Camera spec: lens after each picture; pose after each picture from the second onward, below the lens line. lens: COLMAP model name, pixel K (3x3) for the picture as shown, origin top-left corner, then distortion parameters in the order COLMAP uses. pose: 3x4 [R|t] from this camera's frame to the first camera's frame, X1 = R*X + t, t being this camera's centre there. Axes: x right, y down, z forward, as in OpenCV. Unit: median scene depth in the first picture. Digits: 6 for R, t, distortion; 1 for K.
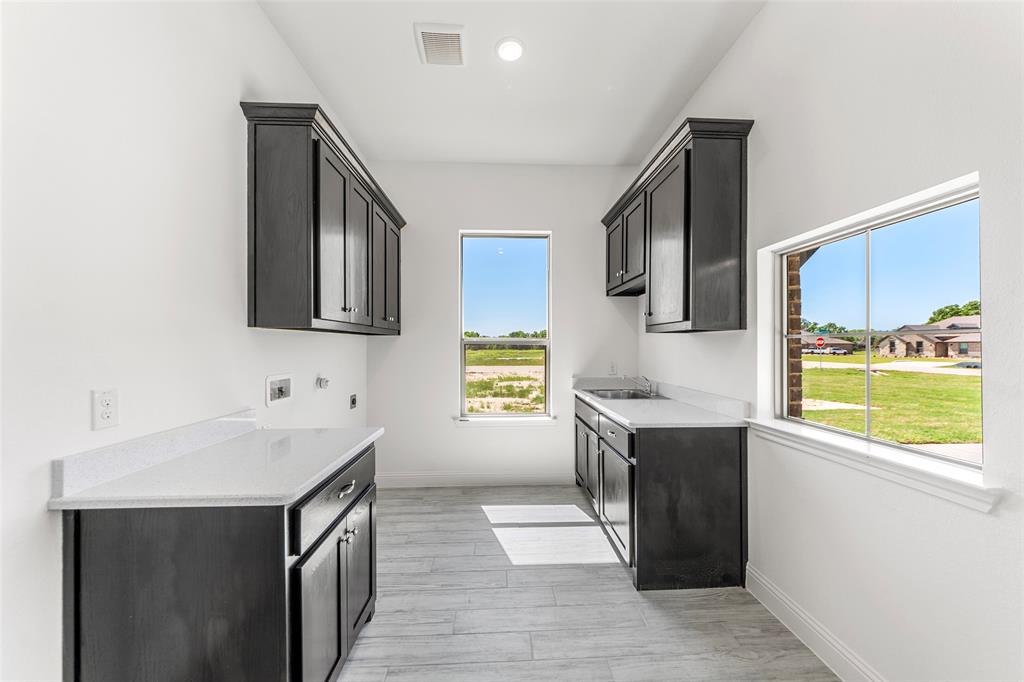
lens RADIAL K [[365.8, 0, 510.2], [0, 365.8, 345.0], [0, 0, 1]] dist [-0.000072, 0.000086]
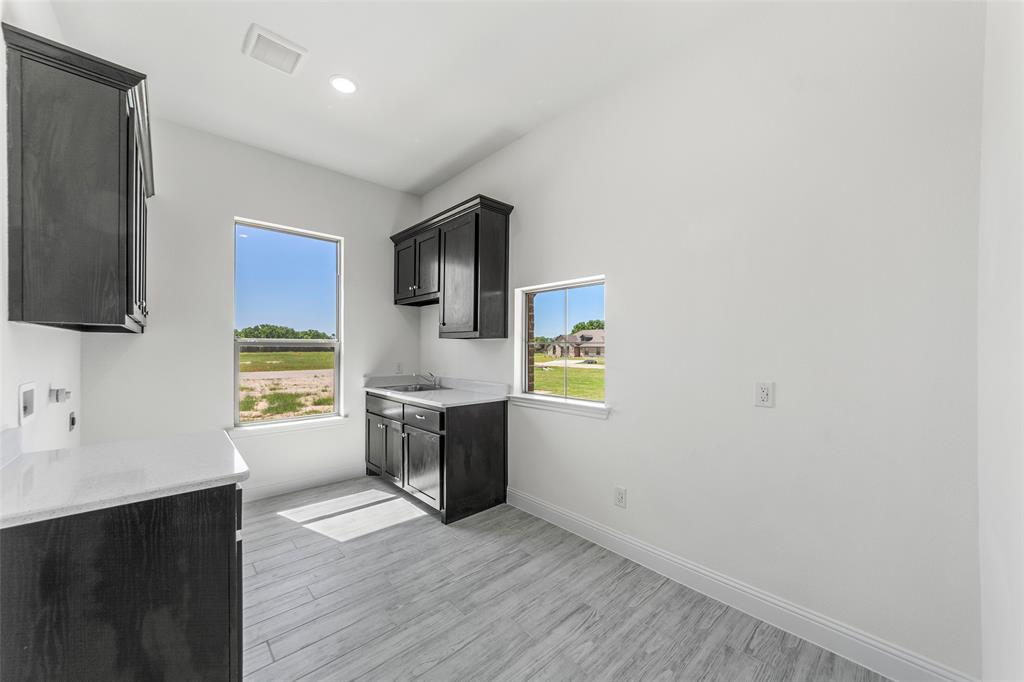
lens RADIAL K [[371.5, 0, 512.7], [0, 371.5, 350.1], [0, 0, 1]] dist [-0.000698, -0.000185]
pose [[0.767412, 0.002147, 0.641150, -0.271107], [-0.006828, 0.999965, 0.004824, 0.000860], [-0.641117, -0.008080, 0.767400, -0.176177]]
